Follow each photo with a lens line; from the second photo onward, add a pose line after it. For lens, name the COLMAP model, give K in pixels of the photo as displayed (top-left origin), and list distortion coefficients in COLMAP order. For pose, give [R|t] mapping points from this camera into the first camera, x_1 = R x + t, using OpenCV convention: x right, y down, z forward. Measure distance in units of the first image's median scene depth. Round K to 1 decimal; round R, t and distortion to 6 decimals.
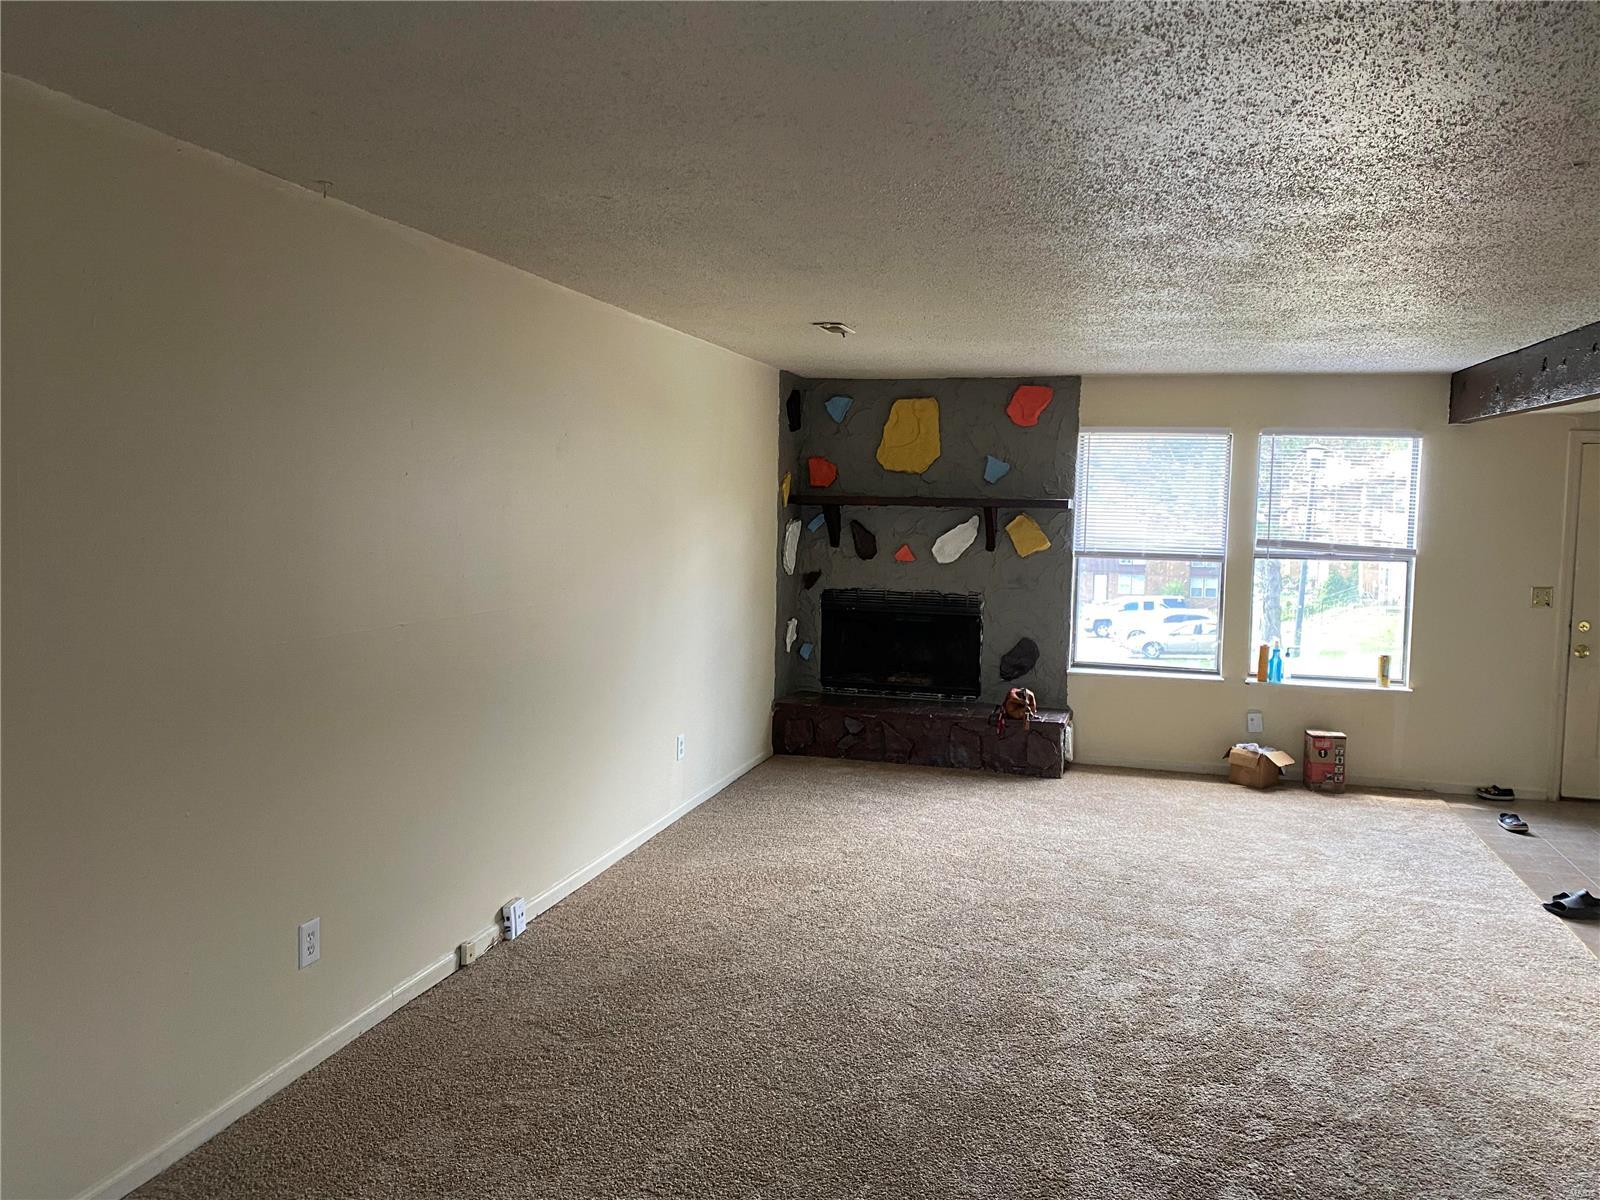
lens RADIAL K [[1213.7, 0, 800.1], [0, 1213.7, 599.7], [0, 0, 1]] dist [0.092983, 0.008259]
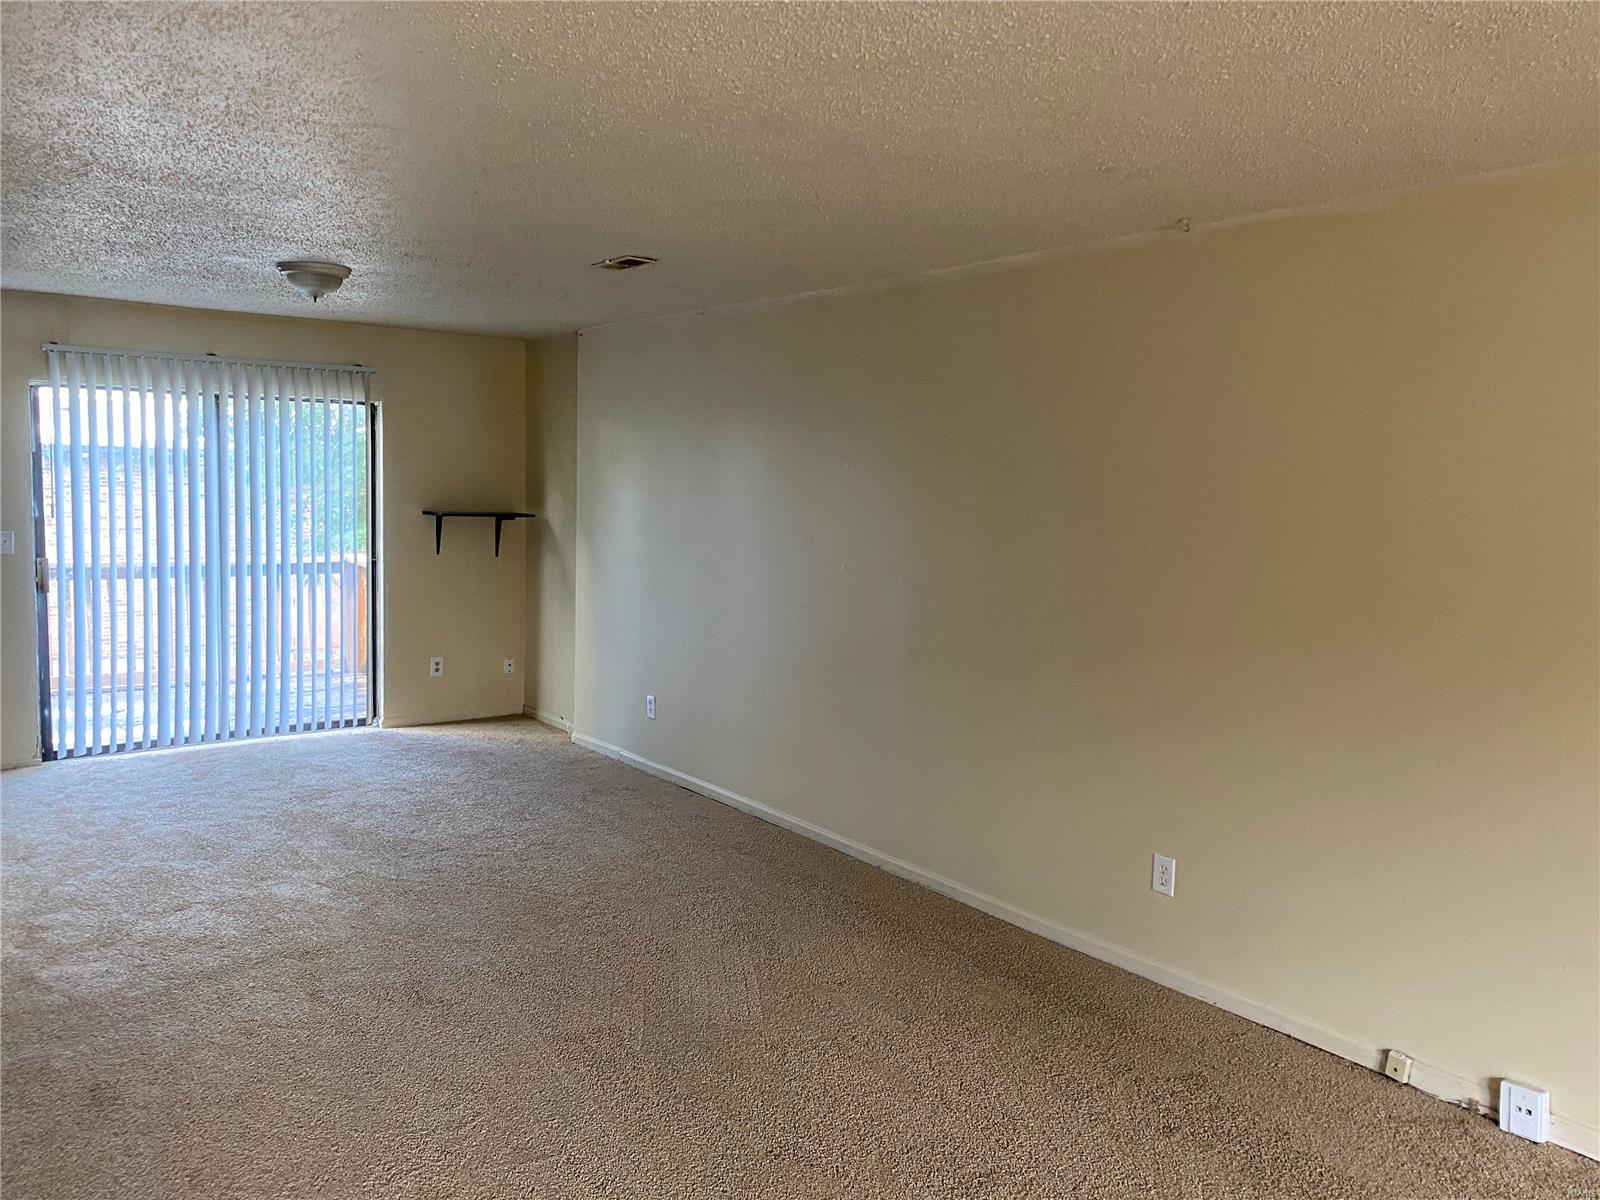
lens RADIAL K [[1213.7, 0, 800.2], [0, 1213.7, 597.2], [0, 0, 1]] dist [0.092983, 0.008259]
pose [[-0.602815, 0.036604, -0.797041, 1.029385], [-0.098383, 0.987914, 0.119779, -0.125857], [0.791792, 0.150620, -0.591928, 1.963024]]
